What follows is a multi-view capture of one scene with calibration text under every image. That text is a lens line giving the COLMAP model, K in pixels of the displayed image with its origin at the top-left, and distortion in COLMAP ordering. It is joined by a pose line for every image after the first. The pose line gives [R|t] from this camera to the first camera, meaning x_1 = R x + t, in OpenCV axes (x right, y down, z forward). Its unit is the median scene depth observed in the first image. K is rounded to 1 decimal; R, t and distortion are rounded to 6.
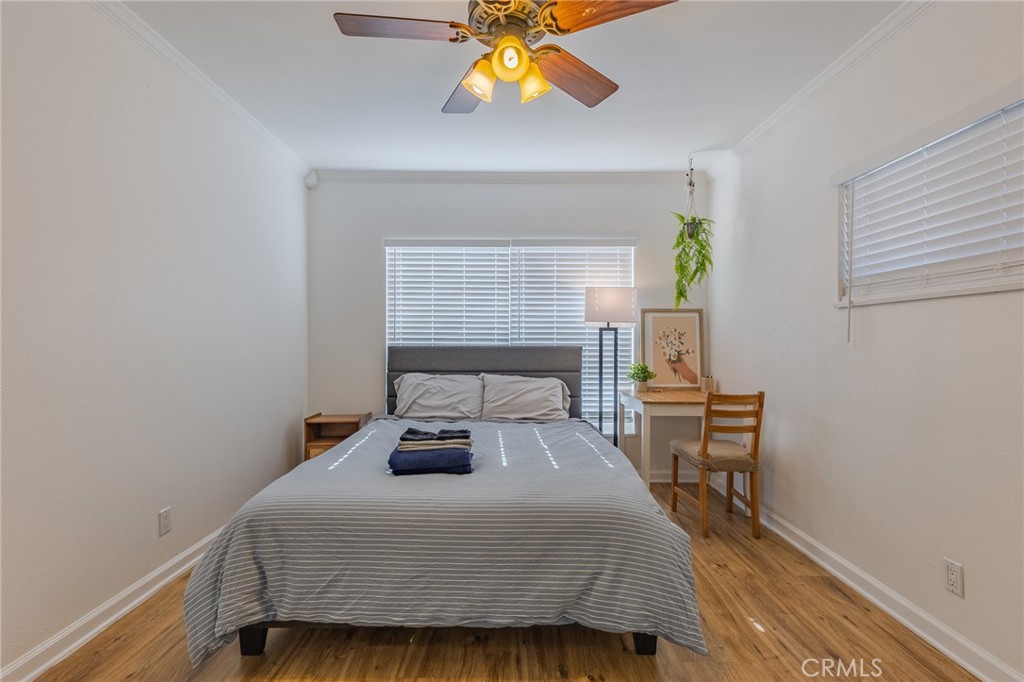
lens RADIAL K [[470.9, 0, 512.0], [0, 470.9, 341.0], [0, 0, 1]] dist [0.001162, 0.000347]
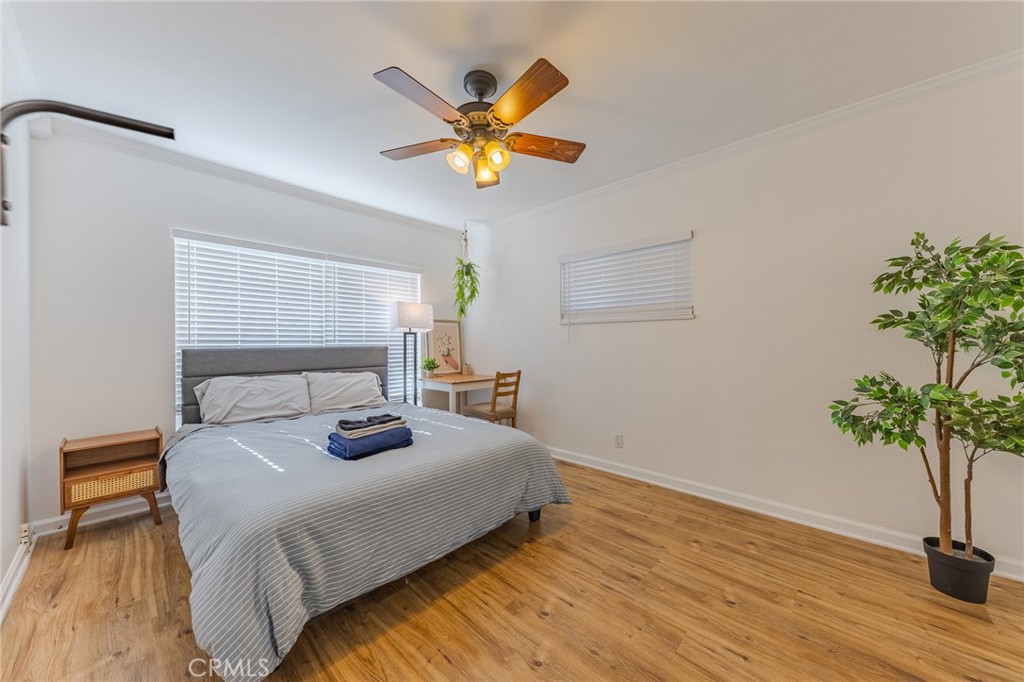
lens RADIAL K [[359.5, 0, 524.1], [0, 359.5, 339.2], [0, 0, 1]] dist [0.000867, -0.000158]
pose [[0.676056, 0.000247, 0.736851, -0.347575], [0.005681, 0.999968, -0.005548, -0.000381], [-0.736829, 0.007937, 0.676033, 0.060764]]
